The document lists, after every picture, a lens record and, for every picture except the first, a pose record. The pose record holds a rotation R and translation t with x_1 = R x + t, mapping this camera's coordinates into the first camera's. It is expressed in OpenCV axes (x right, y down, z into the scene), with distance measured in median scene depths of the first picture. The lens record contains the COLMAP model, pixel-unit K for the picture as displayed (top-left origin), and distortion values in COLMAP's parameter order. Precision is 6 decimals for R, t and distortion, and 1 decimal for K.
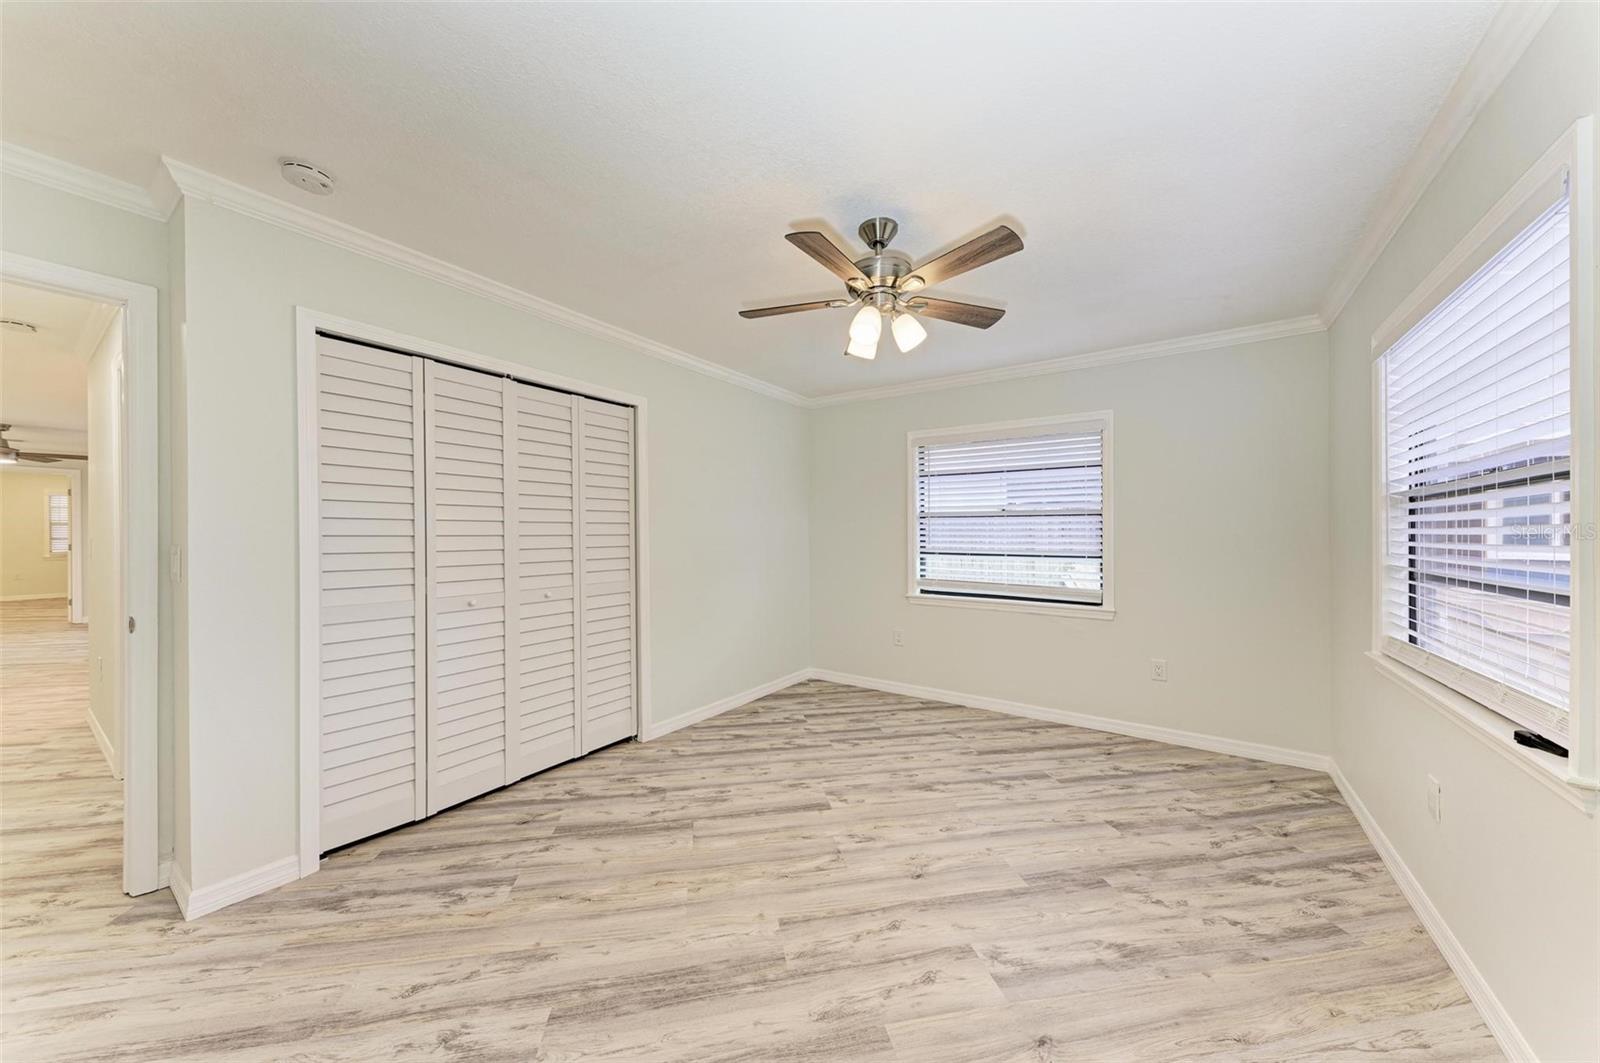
lens RADIAL K [[551.7, 0, 800.0], [0, 551.7, 535.0], [0, 0, 1]] dist [0.017715, -0.003641]
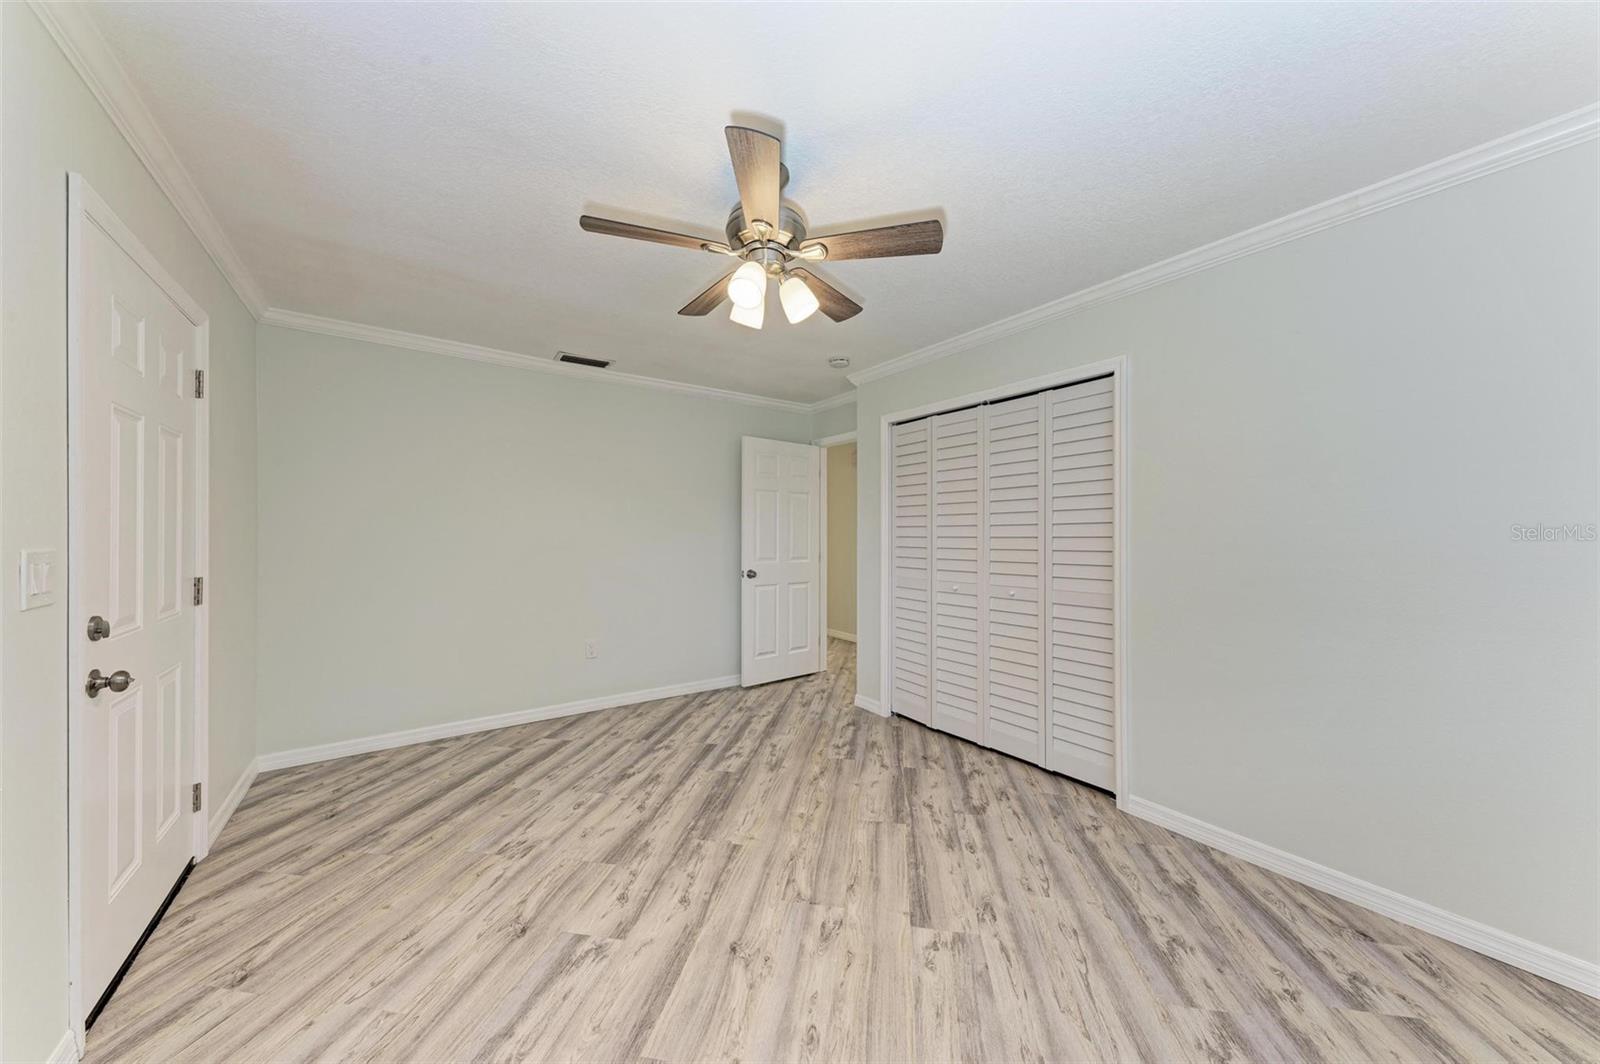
lens RADIAL K [[551.7, 0, 800.0], [0, 551.7, 535.5], [0, 0, 1]] dist [0.017715, -0.003641]
pose [[-0.357407, -0.004175, -0.933940, 0.787351], [-0.005315, 0.999983, -0.002436, 0.003501], [0.933934, 0.004093, -0.357423, 1.147082]]
